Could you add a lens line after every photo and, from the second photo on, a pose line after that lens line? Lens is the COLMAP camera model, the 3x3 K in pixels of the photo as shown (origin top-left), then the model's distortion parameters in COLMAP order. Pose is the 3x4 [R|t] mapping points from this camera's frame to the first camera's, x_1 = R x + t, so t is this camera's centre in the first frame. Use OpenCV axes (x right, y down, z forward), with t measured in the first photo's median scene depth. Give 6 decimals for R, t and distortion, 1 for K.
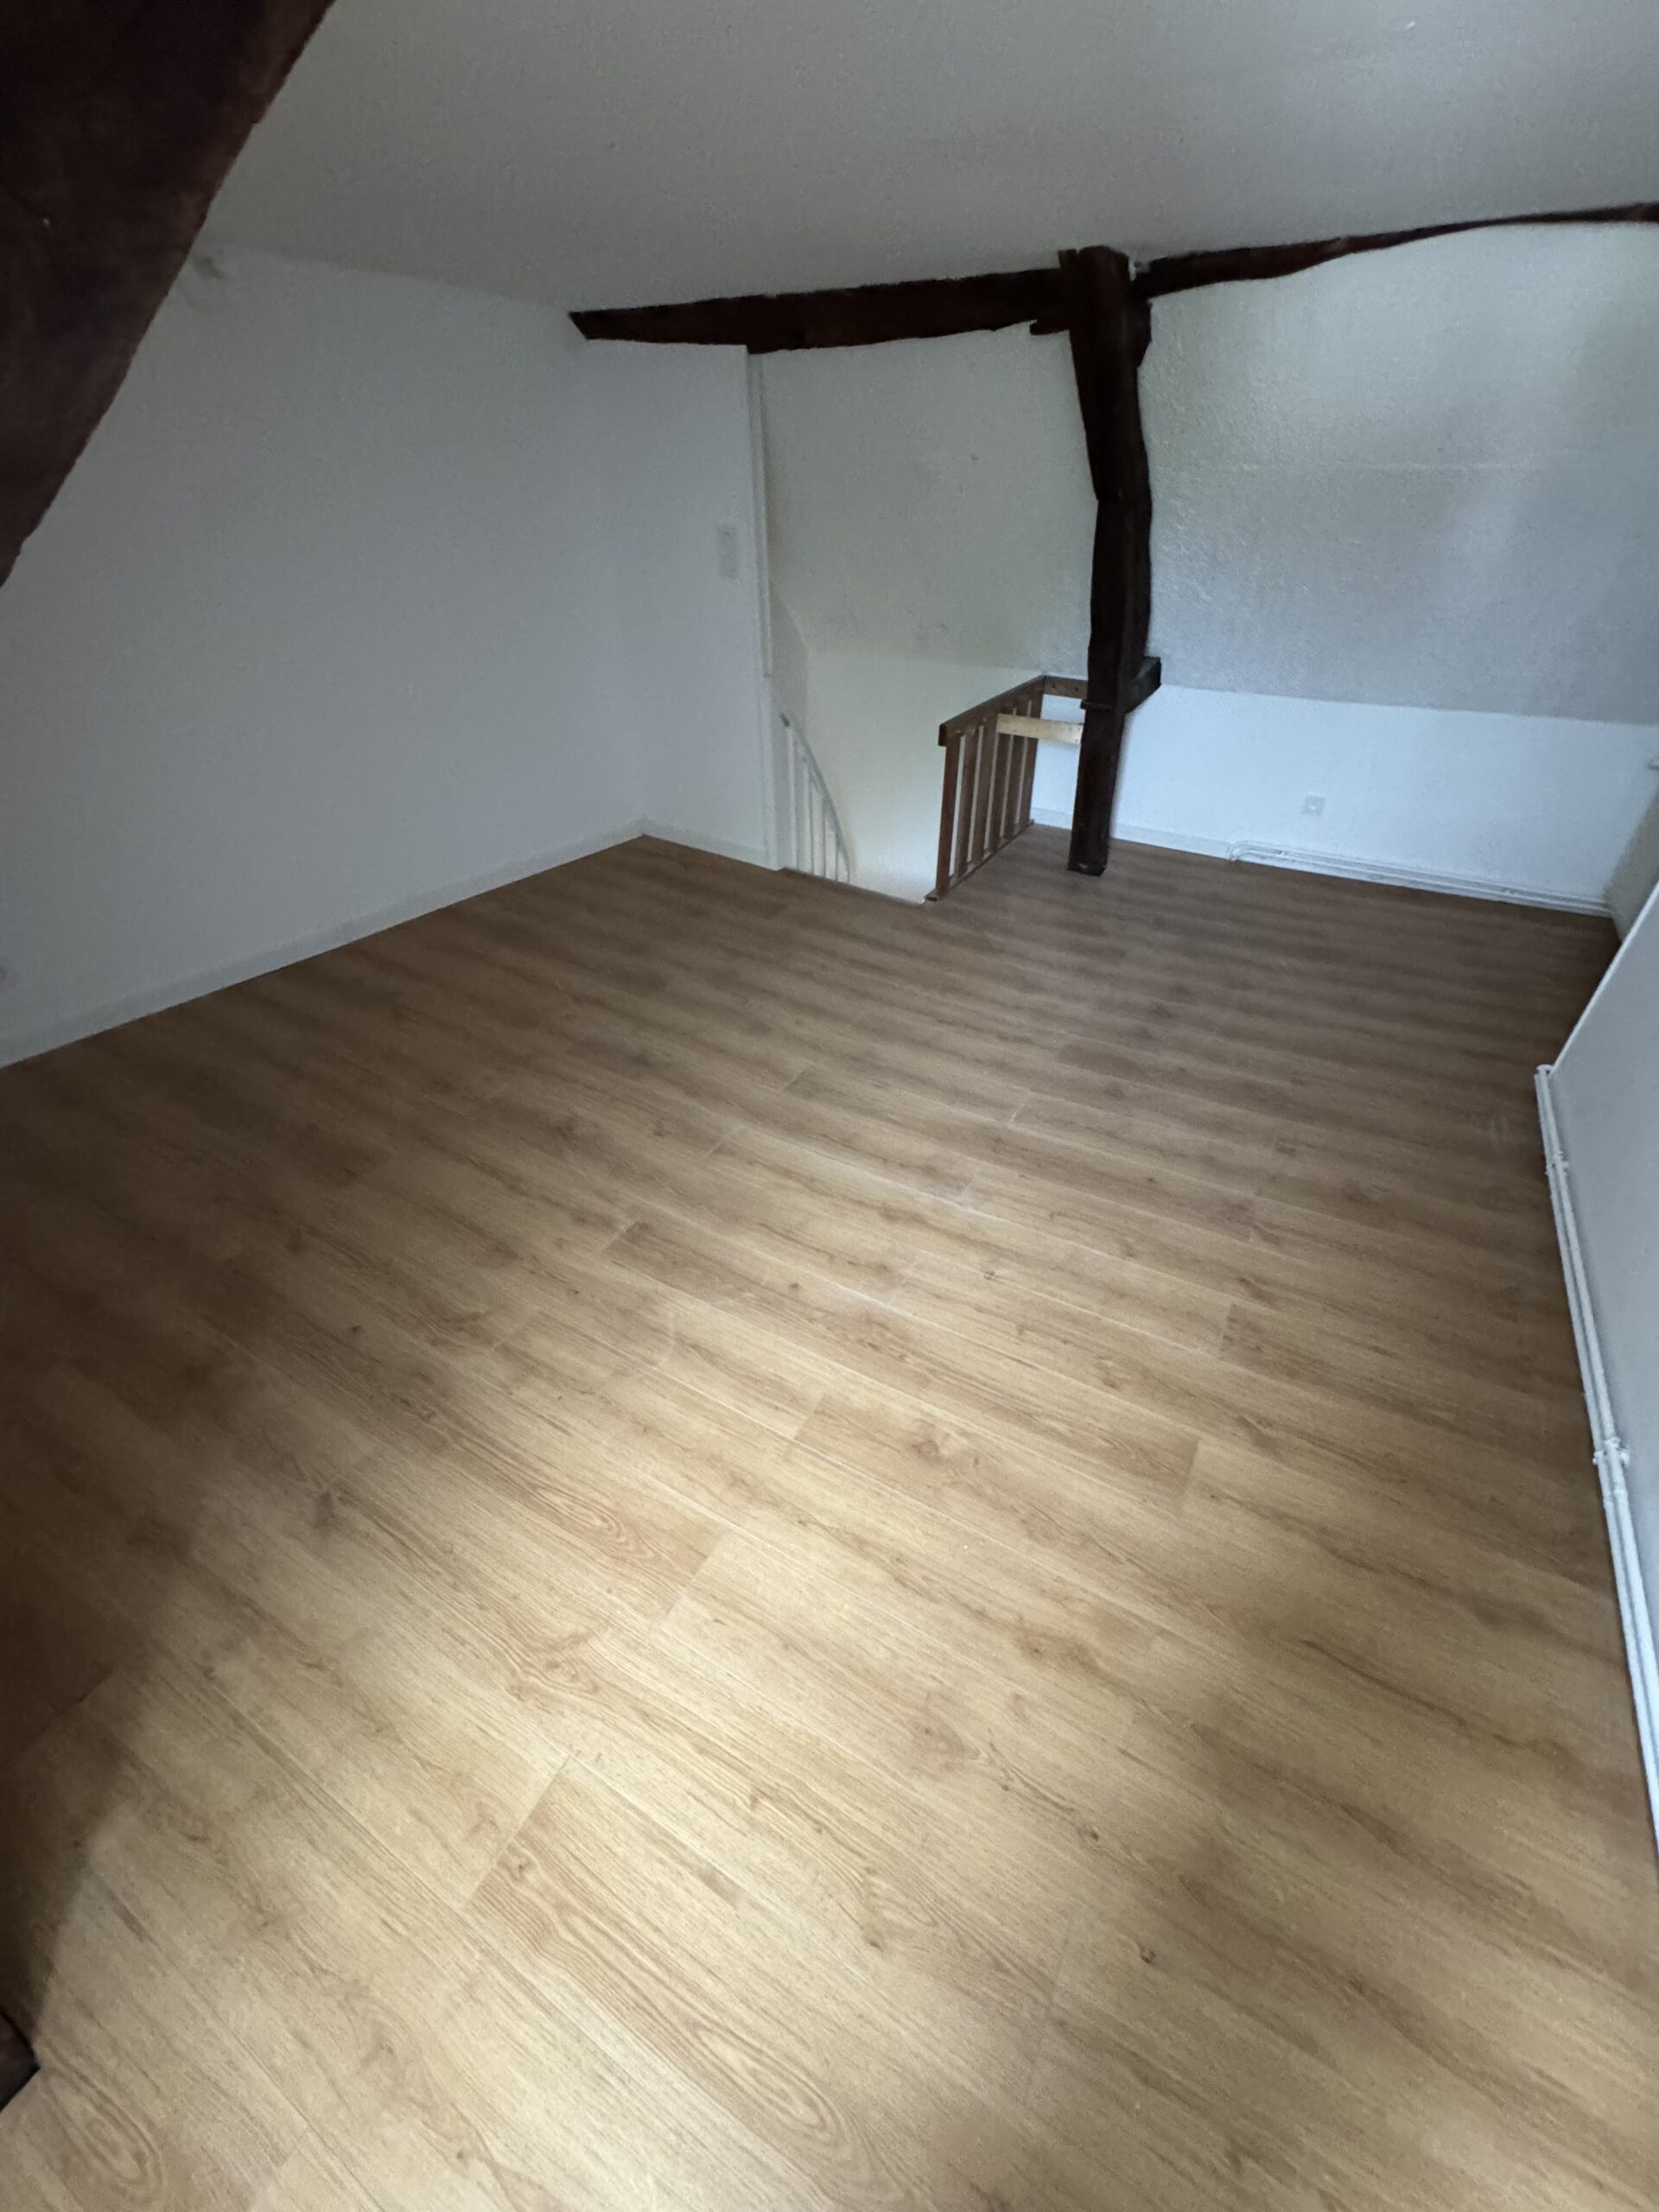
lens RADIAL K [[879.9, 0, 819.1], [0, 879.9, 1101.8], [0, 0, 1]] dist [-0.000219, 0.000875]
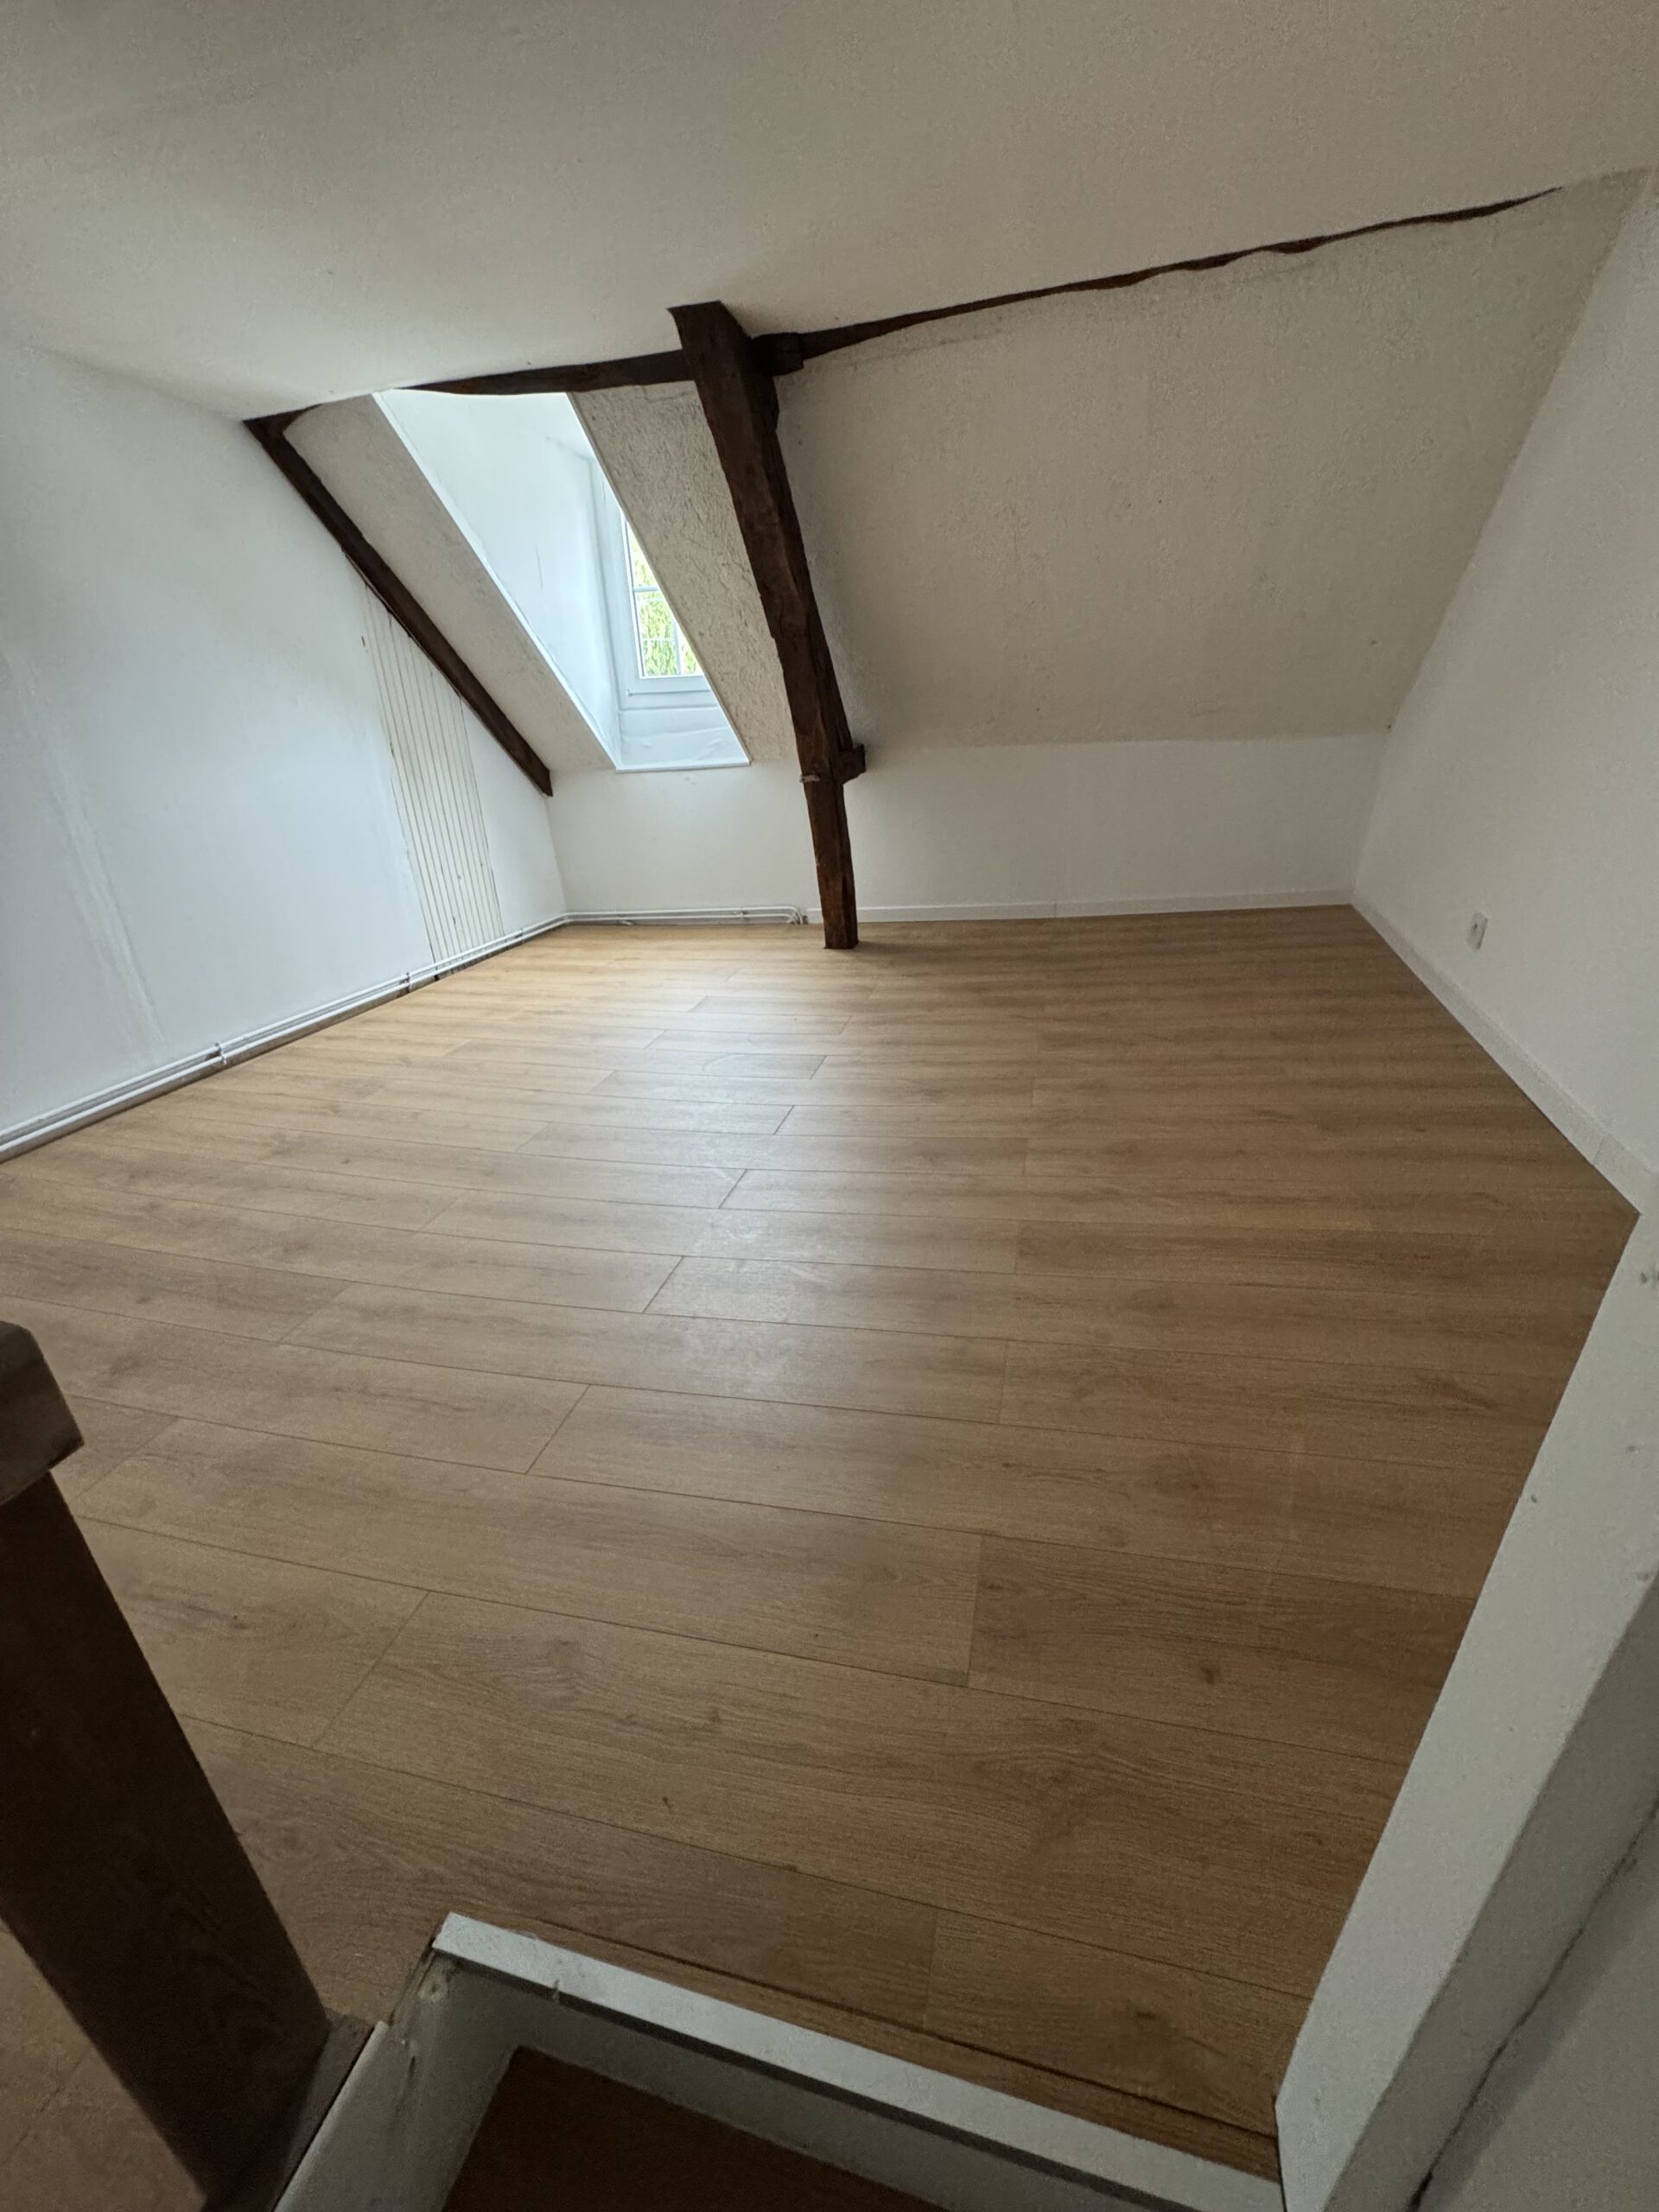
lens RADIAL K [[879.9, 0, 837.6], [0, 879.9, 1106.3], [0, 0, 1]] dist [-0.000219, 0.000875]
pose [[-0.959374, 0.149206, -0.239454, 0.066844], [-0.124280, 0.538450, 0.833442, -0.807221], [0.253289, 0.829342, -0.498032, 1.506557]]
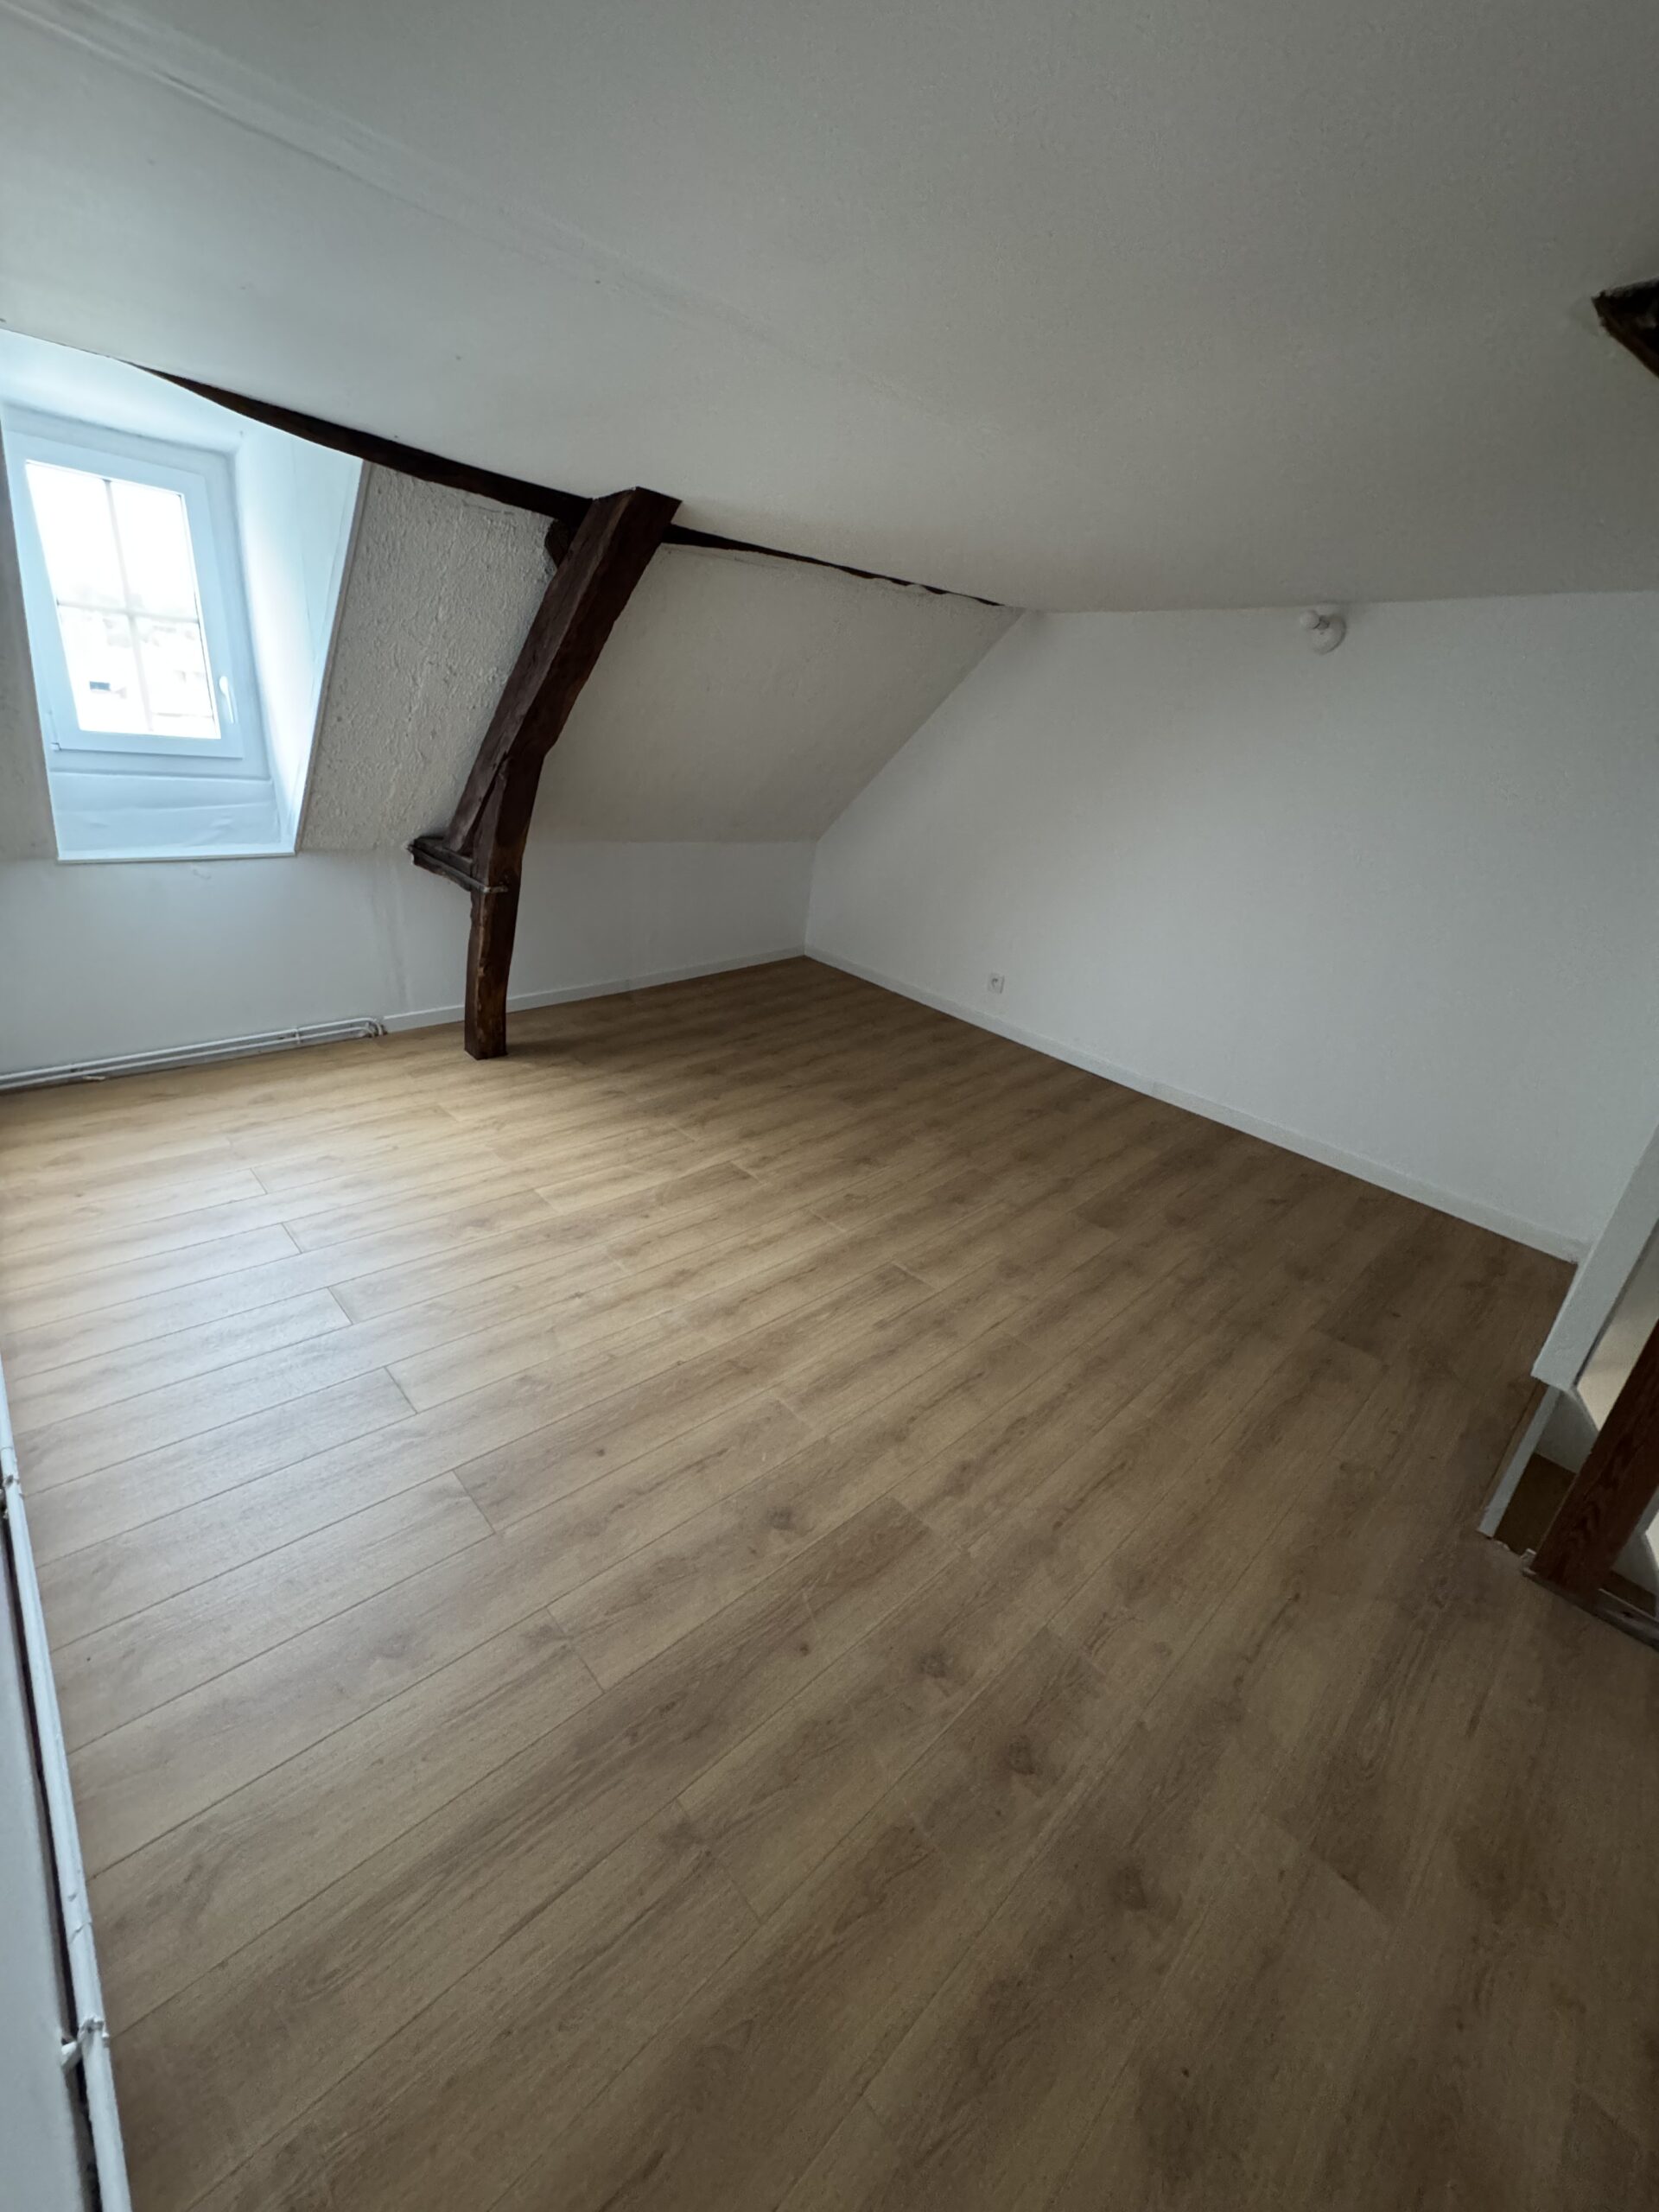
lens RADIAL K [[879.9, 0, 833.2], [0, 879.9, 1097.5], [0, 0, 1]] dist [-0.000219, 0.000875]
pose [[-0.273041, 0.339767, -0.900004, 0.890138], [-0.620303, 0.652906, 0.434669, -0.578678], [0.735304, 0.676958, 0.032489, 0.861574]]
